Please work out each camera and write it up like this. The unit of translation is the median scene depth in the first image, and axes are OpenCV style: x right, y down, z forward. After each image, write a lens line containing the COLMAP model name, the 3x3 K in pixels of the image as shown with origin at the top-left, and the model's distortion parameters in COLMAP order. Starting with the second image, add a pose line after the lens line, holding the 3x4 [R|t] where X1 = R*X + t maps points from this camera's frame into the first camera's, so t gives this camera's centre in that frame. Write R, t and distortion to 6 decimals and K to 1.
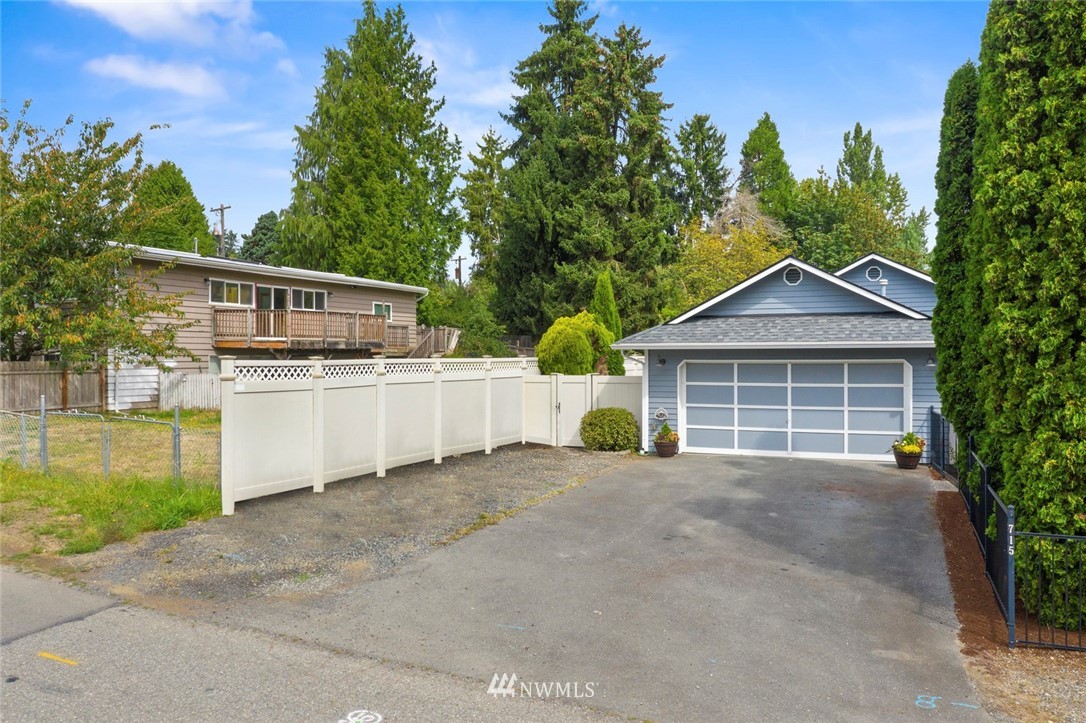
lens RADIAL K [[856.7, 0, 543.0], [0, 856.7, 361.5], [0, 0, 1]] dist [-0.004251, -0.000565]
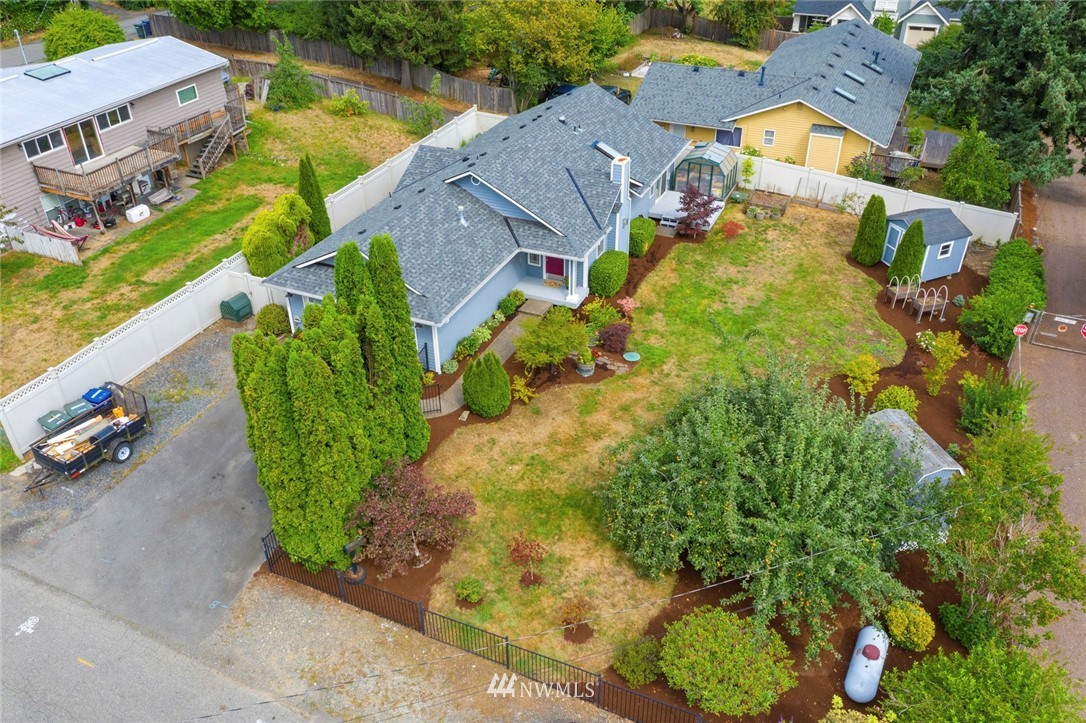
lens RADIAL K [[856.7, 0, 543.0], [0, 856.7, 361.5], [0, 0, 1]] dist [-0.004251, -0.000565]
pose [[0.999953, -0.006218, -0.007377, 0.465223], [0.009245, 0.836182, 0.548374, -0.576770], [0.002759, -0.548416, 0.836201, -0.323753]]
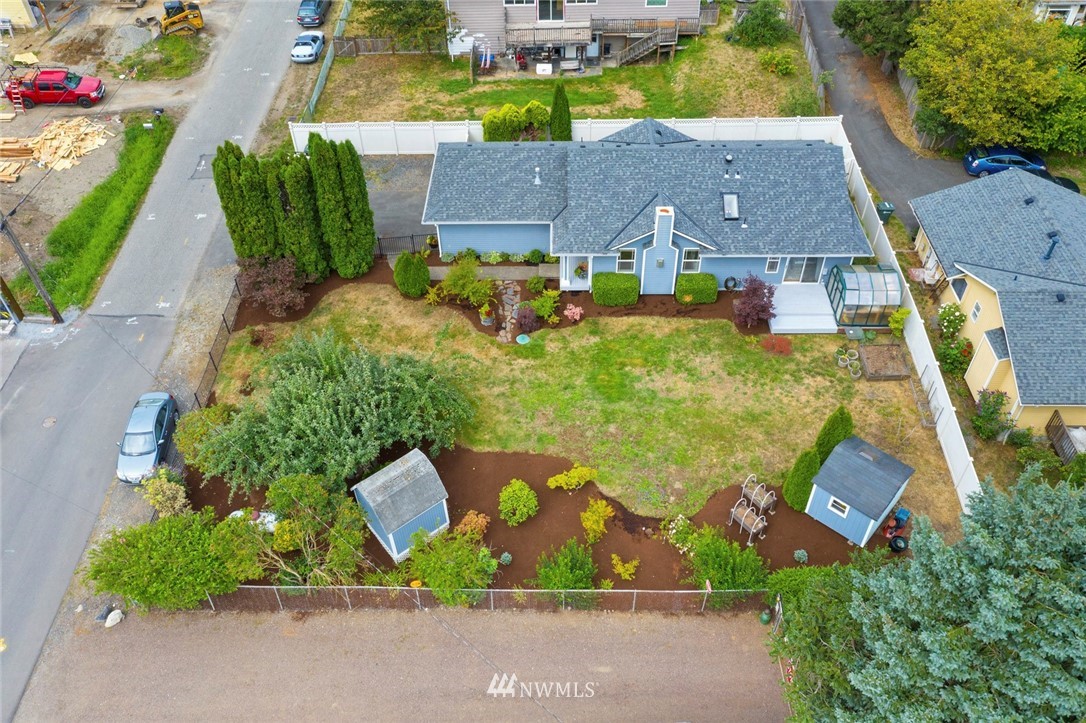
lens RADIAL K [[856.7, 0, 543.0], [0, 856.7, 361.5], [0, 0, 1]] dist [-0.004251, -0.000565]
pose [[0.393282, 0.640688, -0.659430, 1.644933], [0.008699, 0.714601, 0.699478, -0.951488], [0.919377, -0.280829, 0.275467, 0.317436]]
